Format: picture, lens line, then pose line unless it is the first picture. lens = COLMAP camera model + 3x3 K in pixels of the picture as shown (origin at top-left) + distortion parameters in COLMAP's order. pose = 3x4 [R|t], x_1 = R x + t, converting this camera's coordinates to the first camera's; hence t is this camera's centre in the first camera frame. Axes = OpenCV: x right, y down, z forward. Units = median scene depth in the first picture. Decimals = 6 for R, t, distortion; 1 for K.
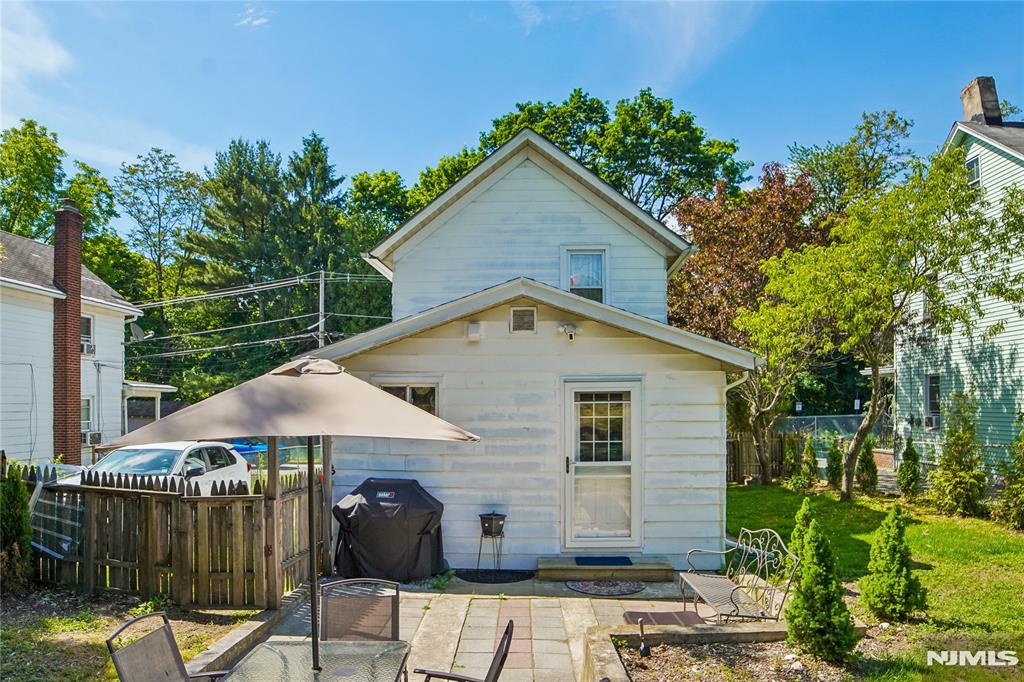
lens RADIAL K [[646.4, 0, 522.1], [0, 646.4, 389.7], [0, 0, 1]] dist [-0.045488, 0.003475]
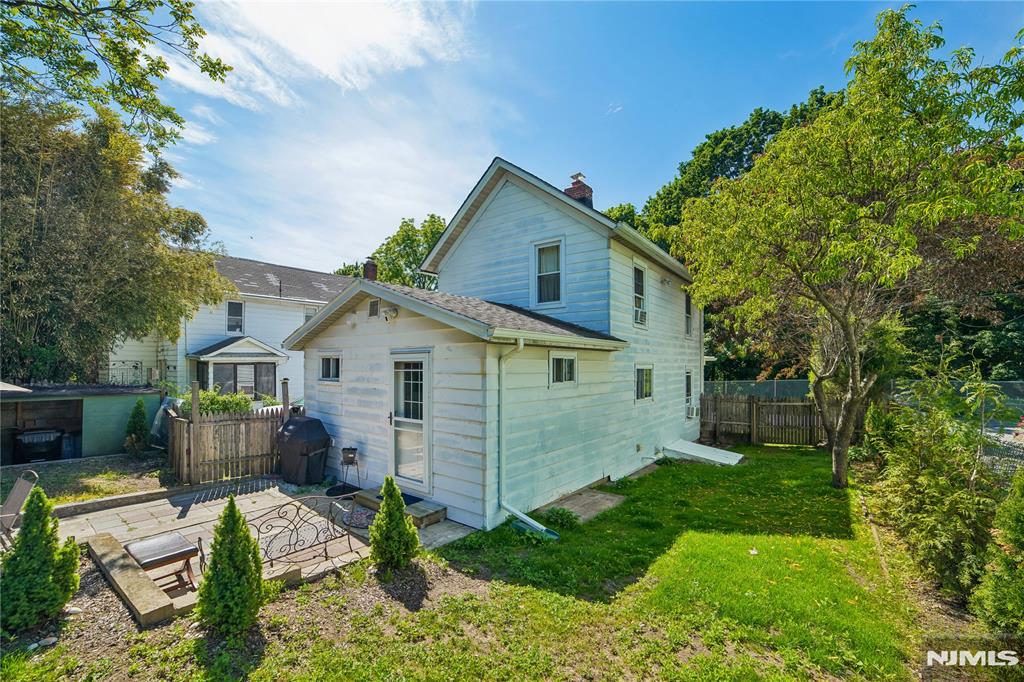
lens RADIAL K [[418.1, 0, 503.8], [0, 418.1, 354.4], [0, 0, 1]] dist [-0.058898, 0.004585]
pose [[0.781947, -0.007160, -0.623303, 0.756471], [0.006990, 0.999972, -0.002717, -0.007146], [0.623305, -0.002232, 0.781975, 0.487577]]
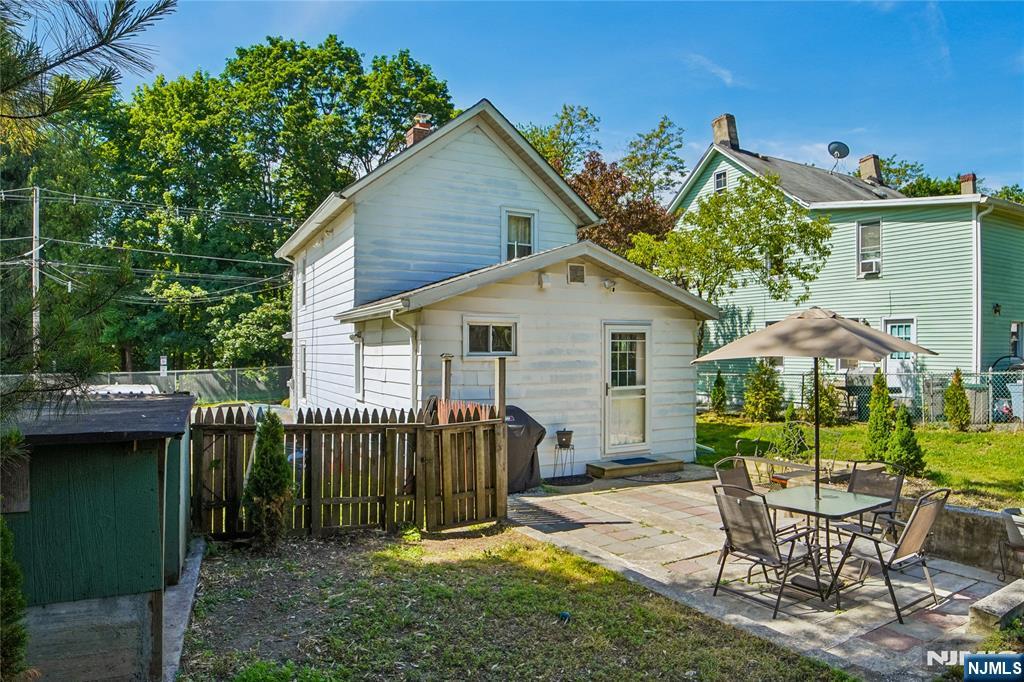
lens RADIAL K [[641.1, 0, 512.0], [0, 641.1, 345.3], [0, 0, 1]] dist [-0.067707, 0.001502]
pose [[0.876800, 0.008391, 0.480781, -0.695618], [-0.014262, 0.999862, 0.008559, 0.020801], [-0.480643, -0.014362, 0.876799, -0.018905]]
